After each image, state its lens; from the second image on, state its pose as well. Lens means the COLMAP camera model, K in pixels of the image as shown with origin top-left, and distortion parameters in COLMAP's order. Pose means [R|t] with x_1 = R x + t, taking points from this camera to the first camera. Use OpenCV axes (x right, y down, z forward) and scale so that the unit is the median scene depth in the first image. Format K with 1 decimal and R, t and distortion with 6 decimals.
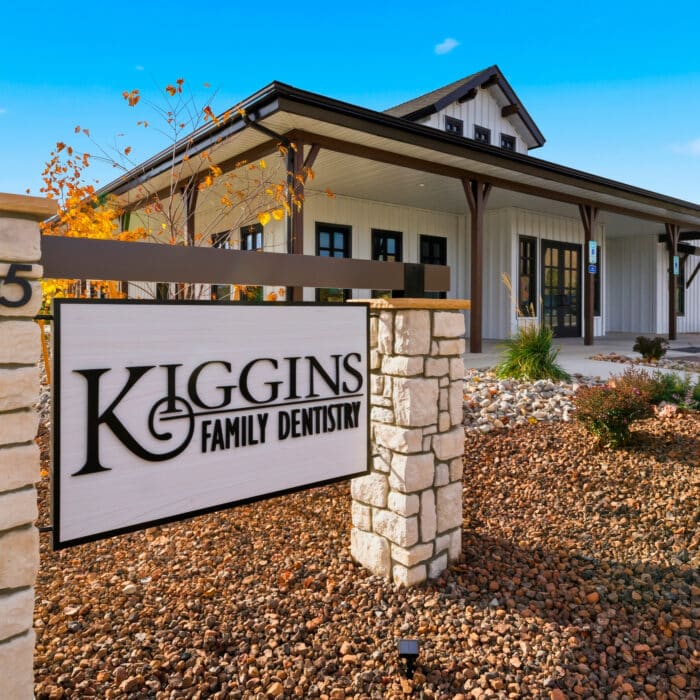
lens RADIAL K [[575.2, 0, 362.0], [0, 575.2, 308.6], [0, 0, 1]] dist [0.023160, -0.014317]
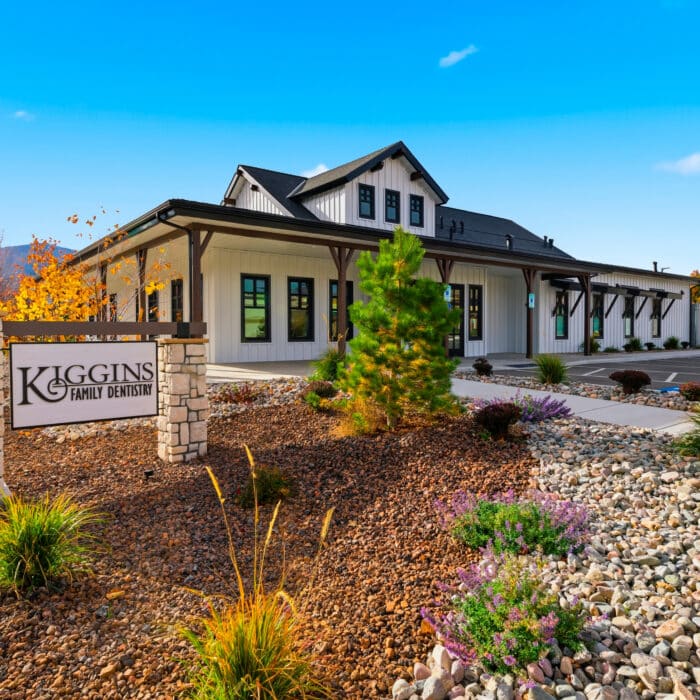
lens RADIAL K [[524.8, 0, 343.8], [0, 524.8, 344.7], [0, 0, 1]] dist [0.014601, -0.009106]
pose [[0.999952, -0.007352, -0.006537, 0.795133], [0.007500, 0.999710, 0.022870, -0.037066], [0.006367, -0.022918, 0.999717, -1.113004]]
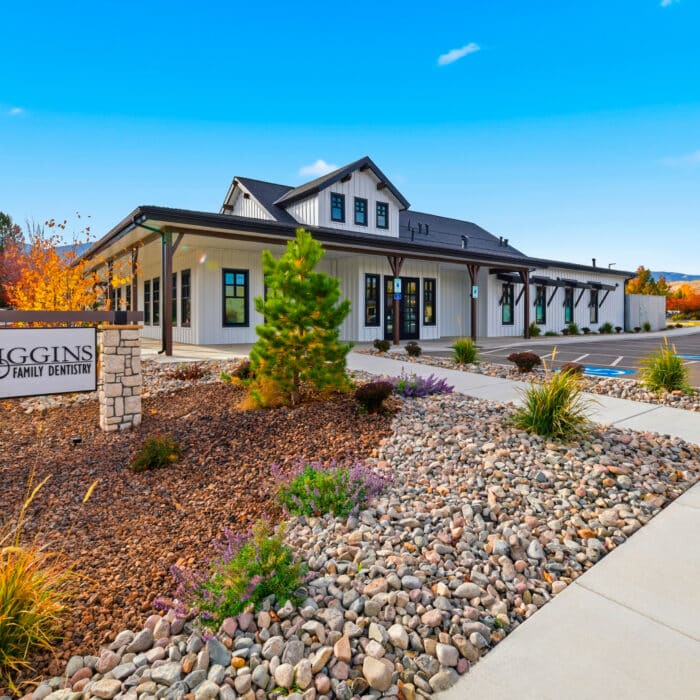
lens RADIAL K [[445.8, 0, 335.9], [0, 445.8, 322.8], [0, 0, 1]] dist [0.008574, 0.001452]
pose [[0.999843, -0.005052, -0.016975, 1.202548], [0.005223, 0.999936, 0.010028, -0.044930], [0.016924, -0.010115, 0.999806, -1.086401]]
